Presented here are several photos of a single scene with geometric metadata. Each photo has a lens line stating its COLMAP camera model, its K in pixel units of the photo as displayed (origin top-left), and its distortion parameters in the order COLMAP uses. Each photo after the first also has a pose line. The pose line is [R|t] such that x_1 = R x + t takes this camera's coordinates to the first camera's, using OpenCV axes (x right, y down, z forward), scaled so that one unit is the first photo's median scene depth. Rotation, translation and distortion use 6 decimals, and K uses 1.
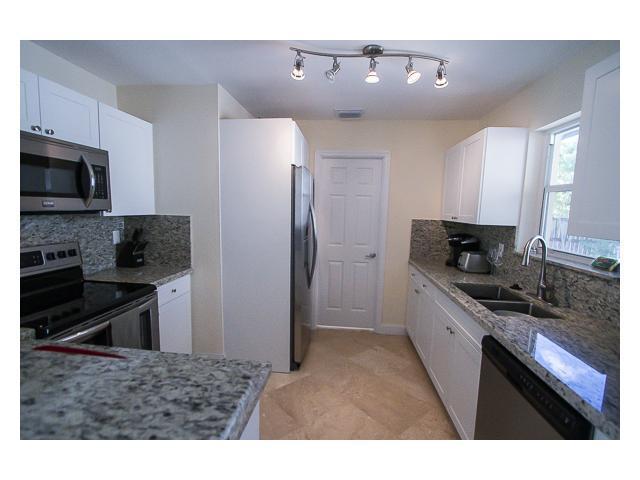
lens RADIAL K [[293.0, 0, 318.5], [0, 293.0, 241.2], [0, 0, 1]] dist [-0.010680, 0.000114]
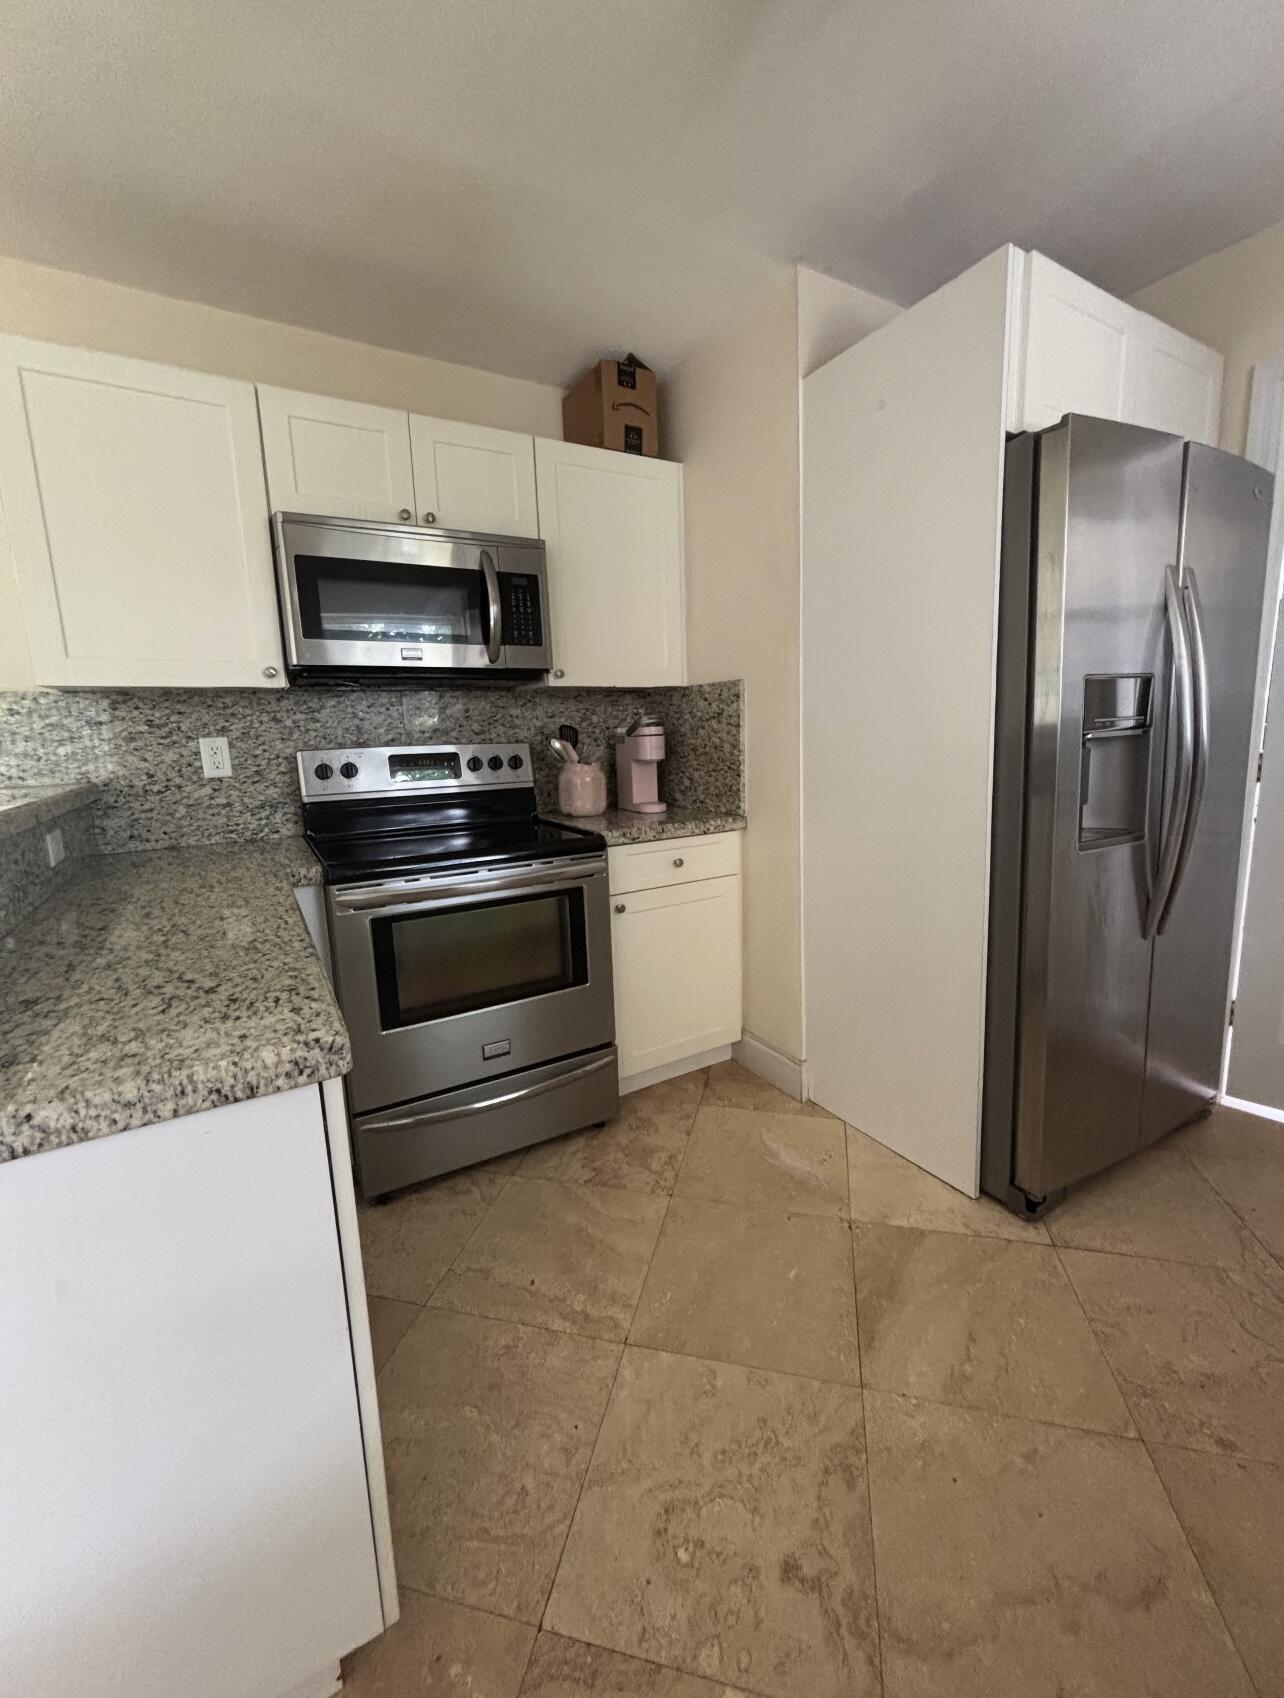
lens RADIAL K [[692.0, 0, 642.0], [0, 692.0, 844.0], [0, 0, 1]] dist [-0.001431, 0.001904]
pose [[0.592578, 0.082905, -0.801235, 0.290021], [-0.040716, 0.996501, 0.072996, 0.085238], [0.804483, -0.010632, 0.593880, 0.442554]]
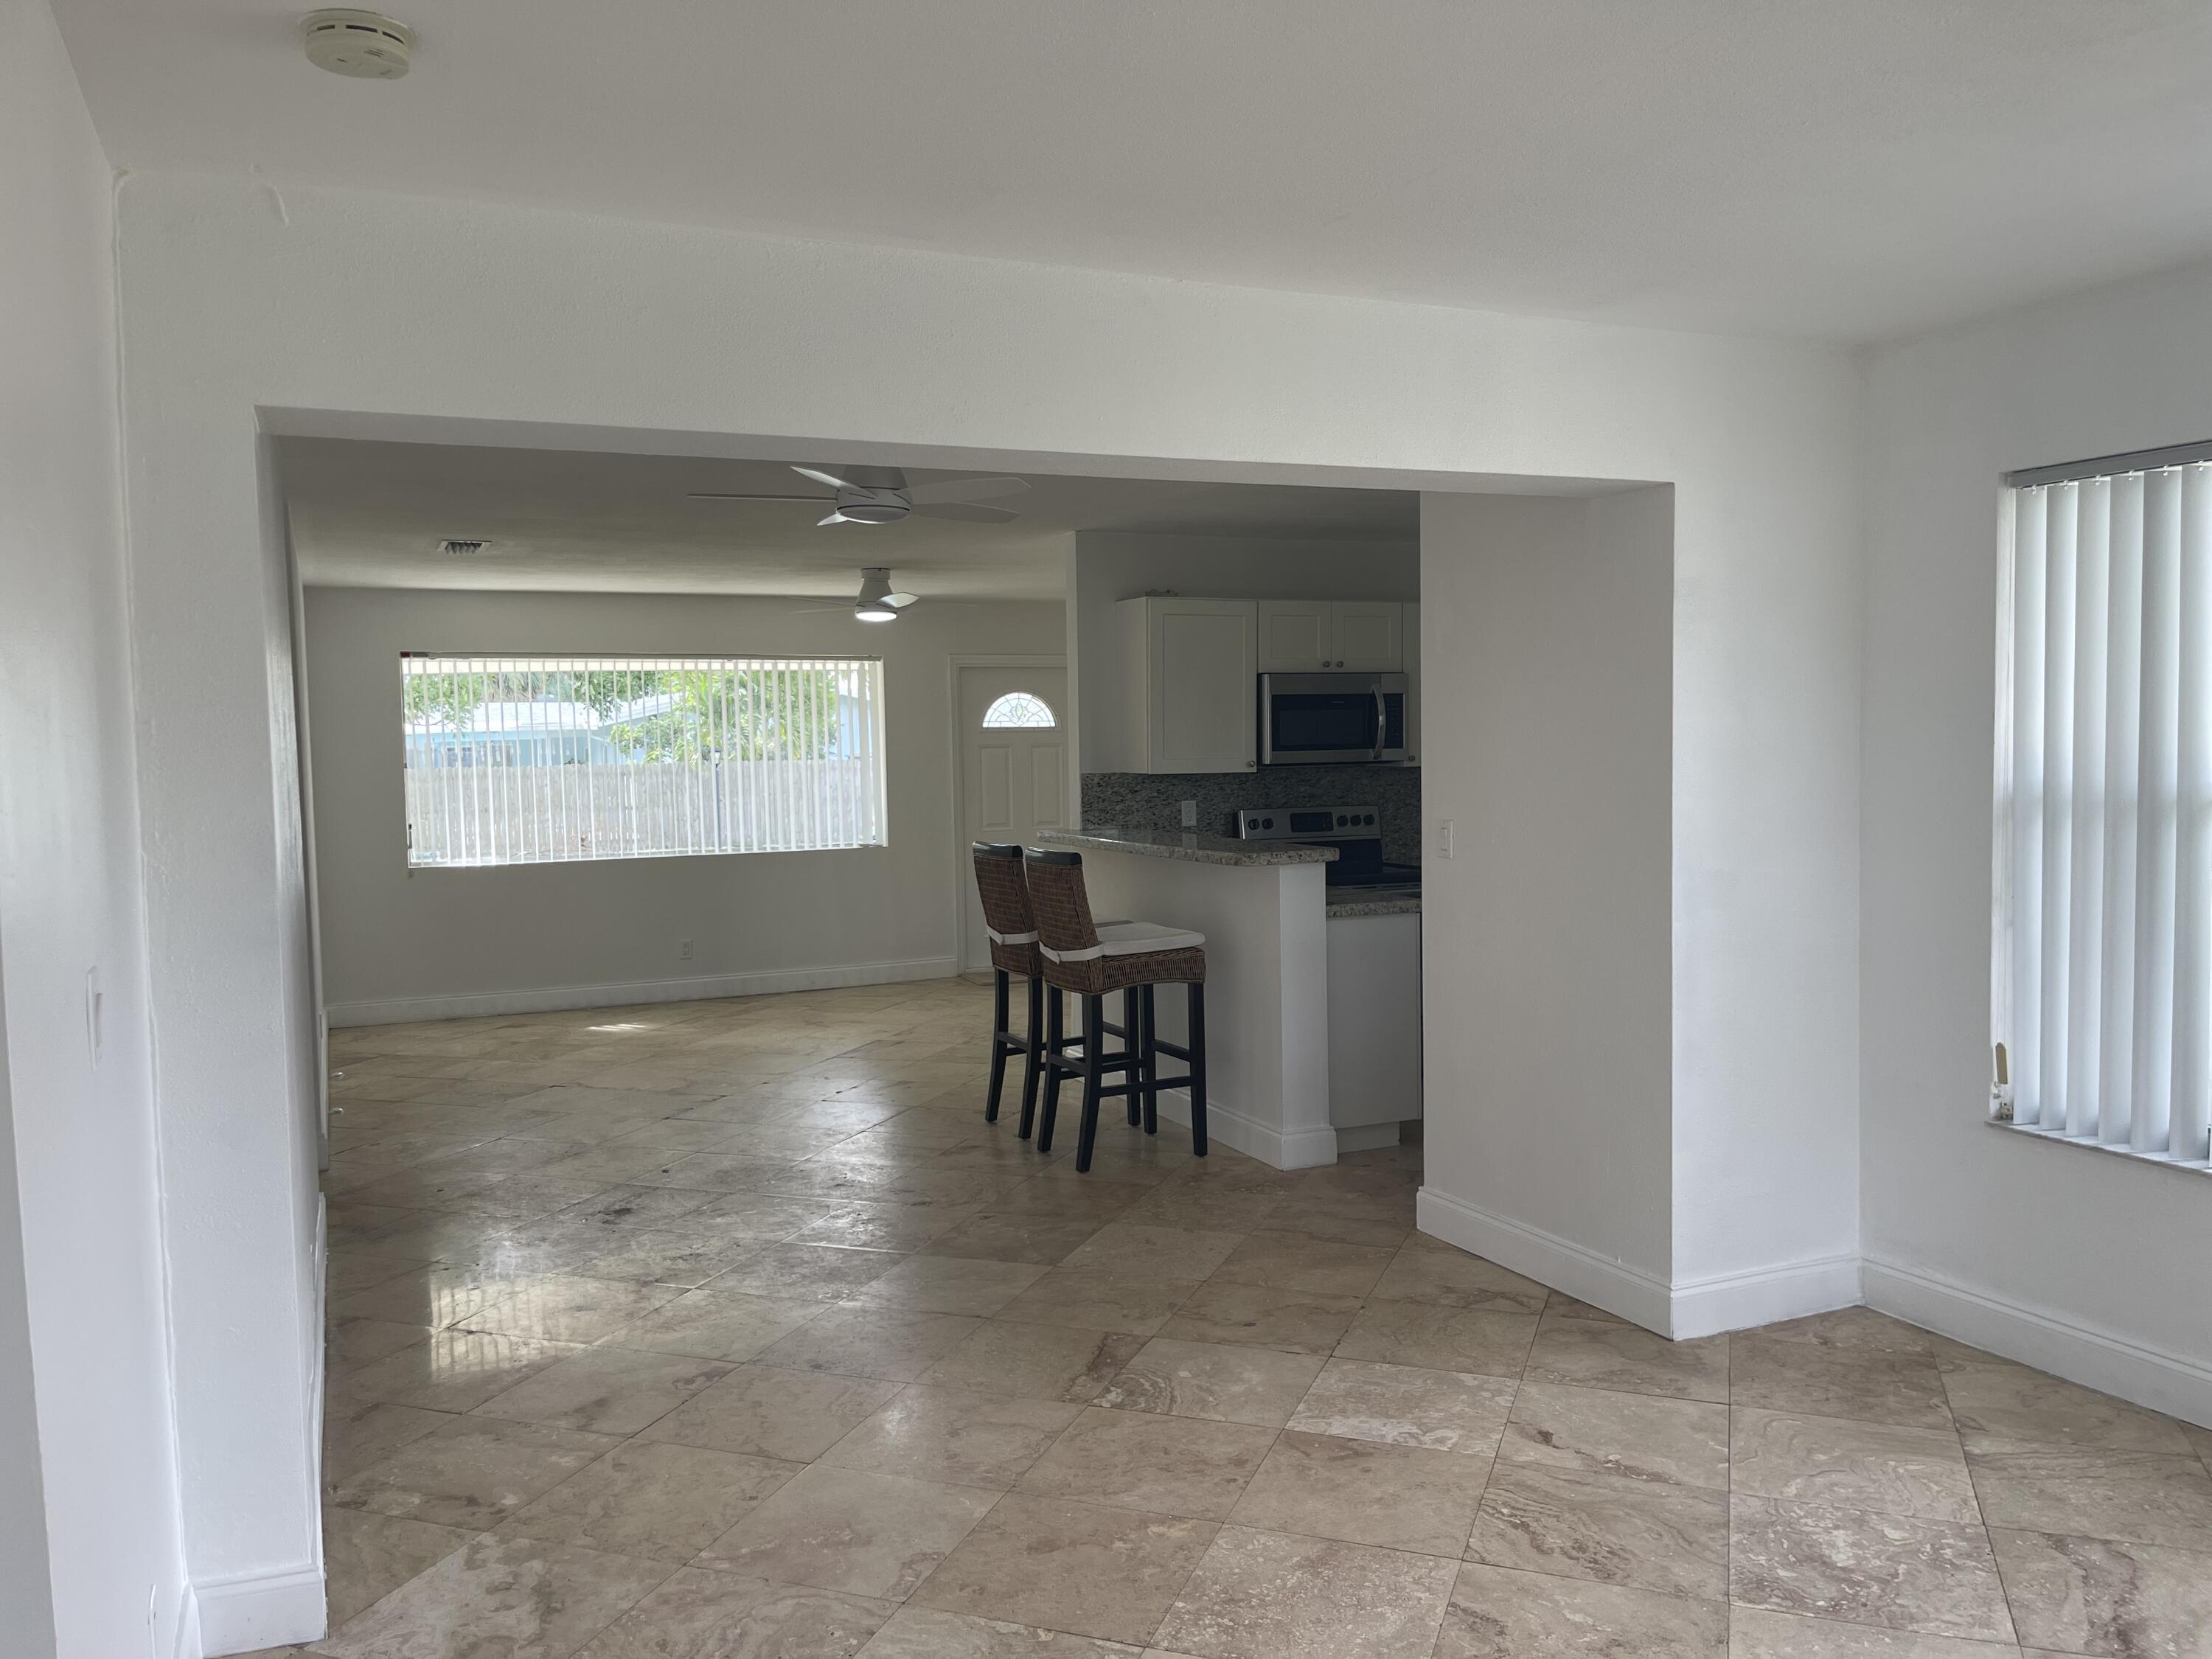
lens RADIAL K [[1672.2, 0, 1095.9], [0, 1672.2, 835.5], [0, 0, 1]] dist [0.069943, -0.093801]
pose [[0.490521, 0.009147, -0.871381, 2.302732], [-0.066033, 0.997460, -0.026701, 0.224899], [0.868924, 0.070637, 0.489879, -1.514456]]
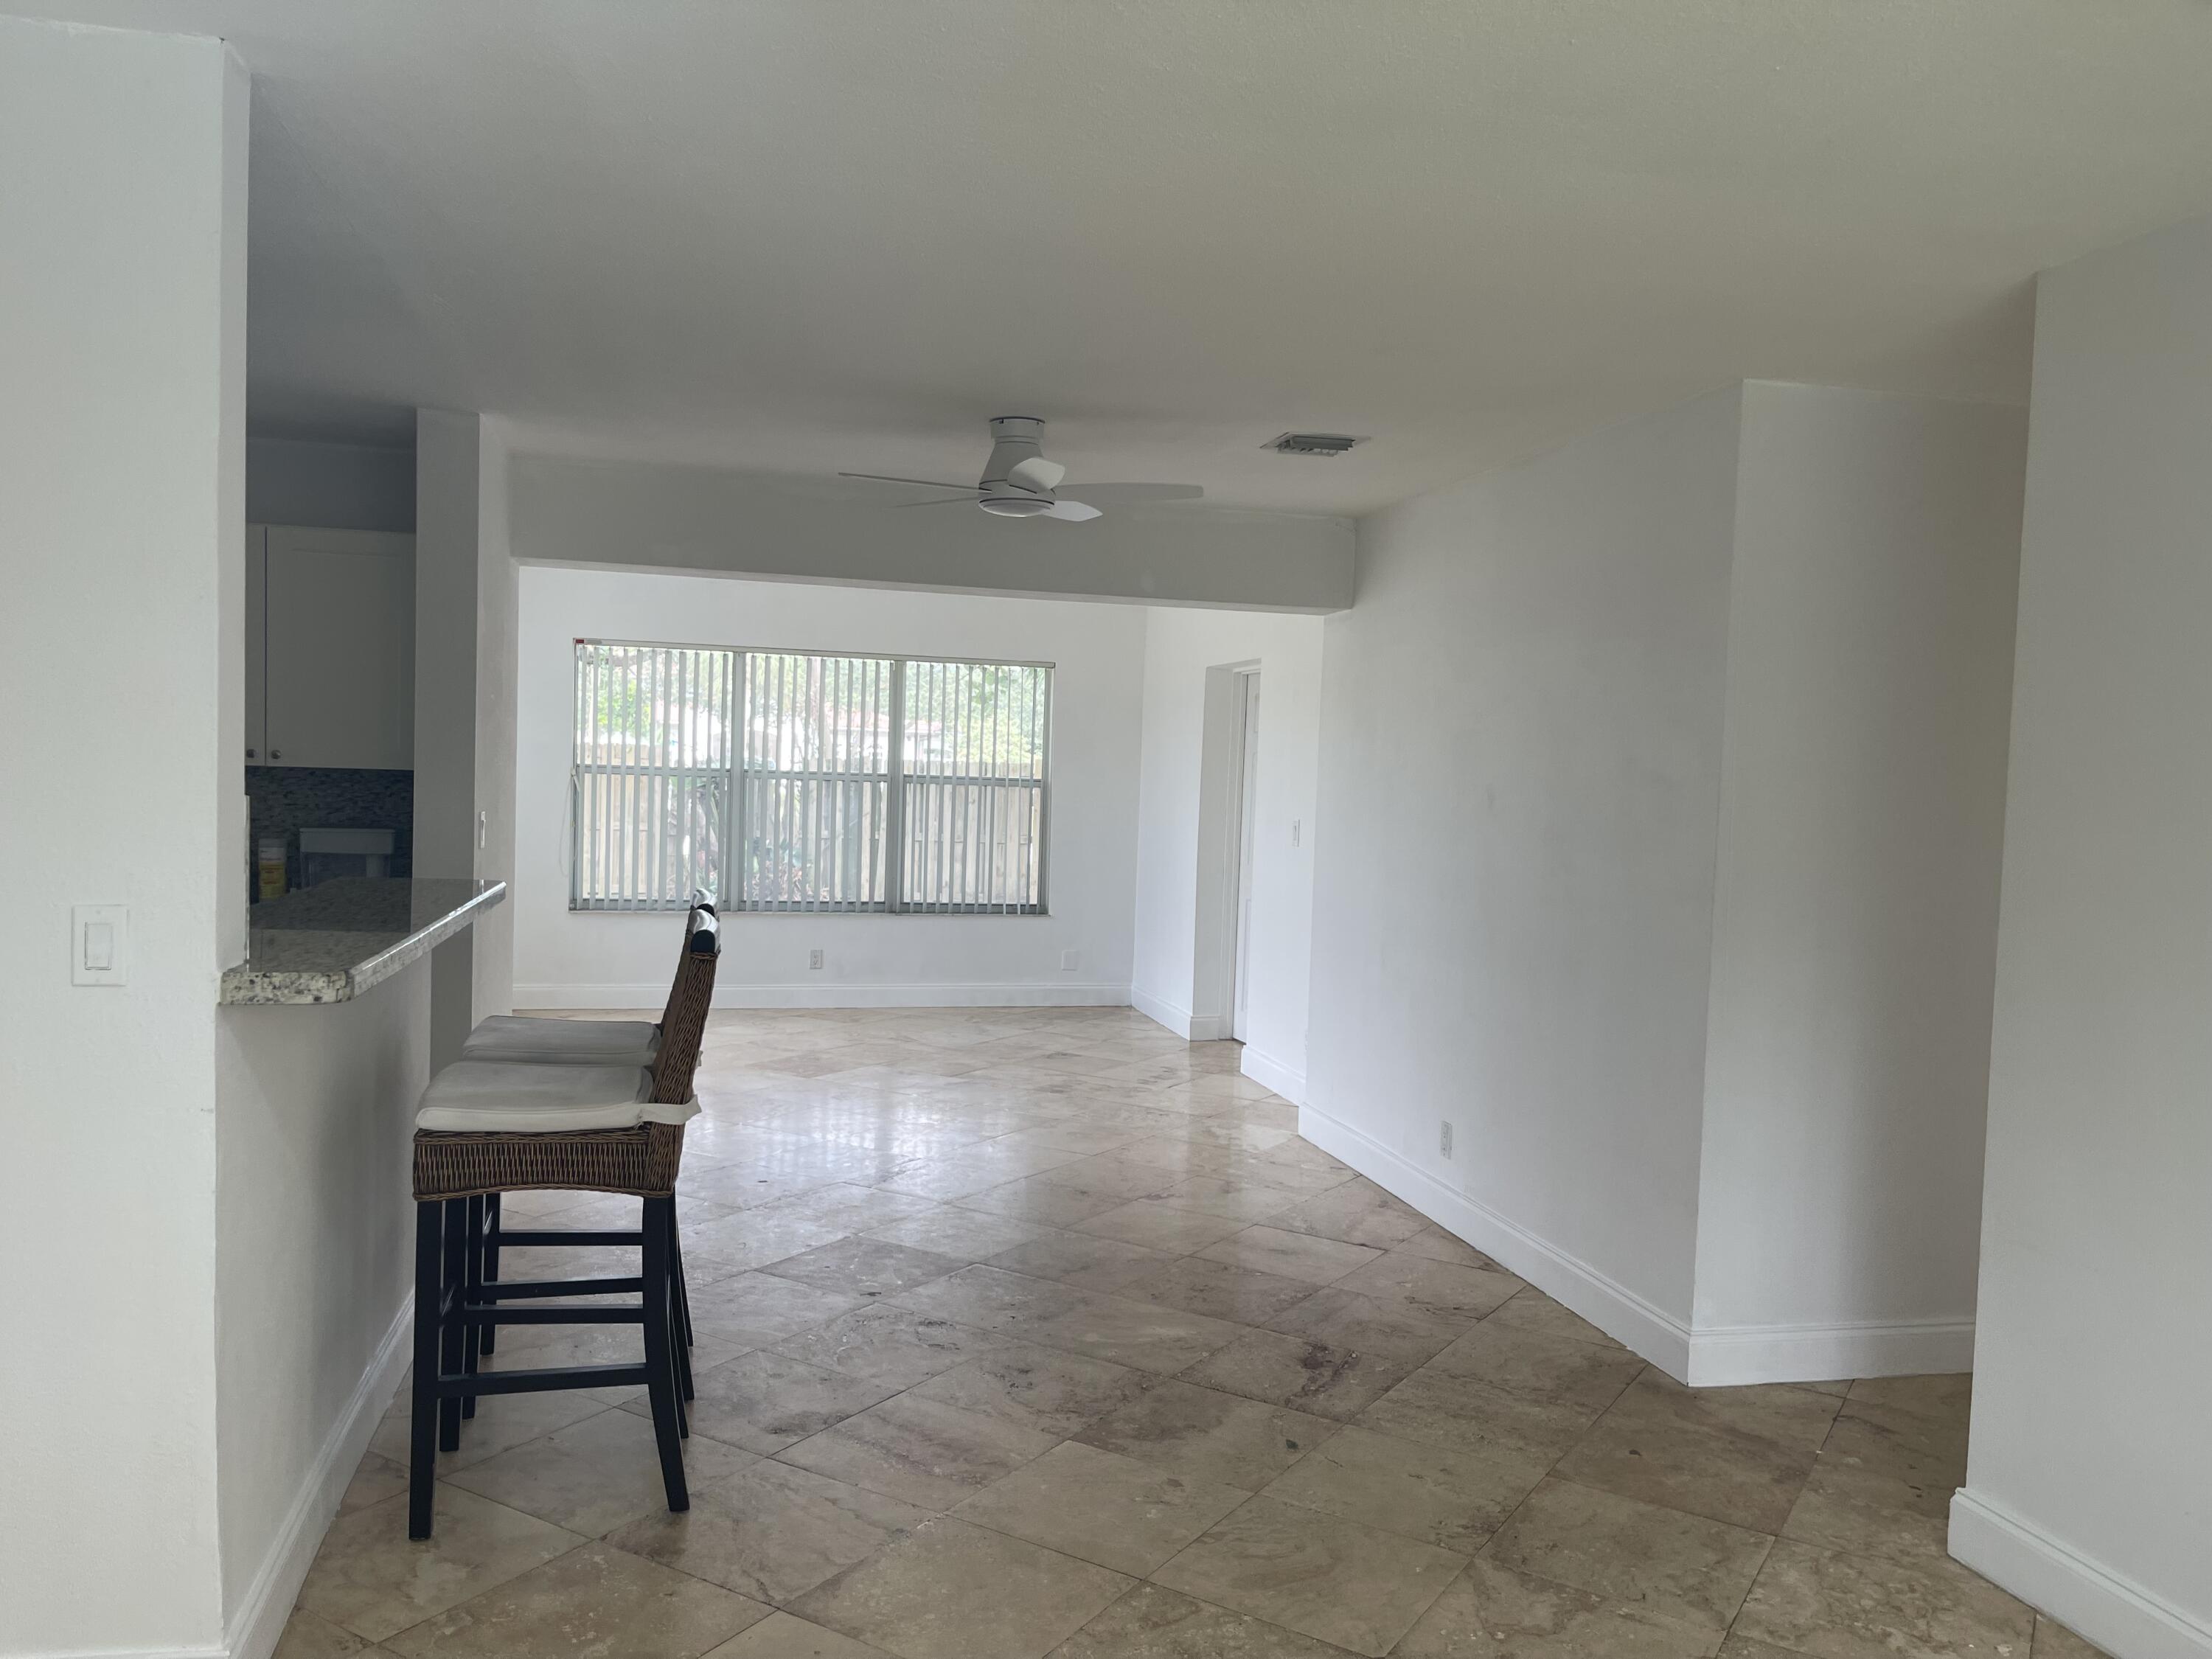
lens RADIAL K [[1672.2, 0, 1093.4], [0, 1672.2, 836.9], [0, 0, 1]] dist [0.069943, -0.093801]
pose [[-0.307835, -0.079423, 0.948119, -2.381922], [0.068569, 0.992066, 0.105368, -0.071388], [-0.948966, 0.097448, -0.299947, 0.046937]]
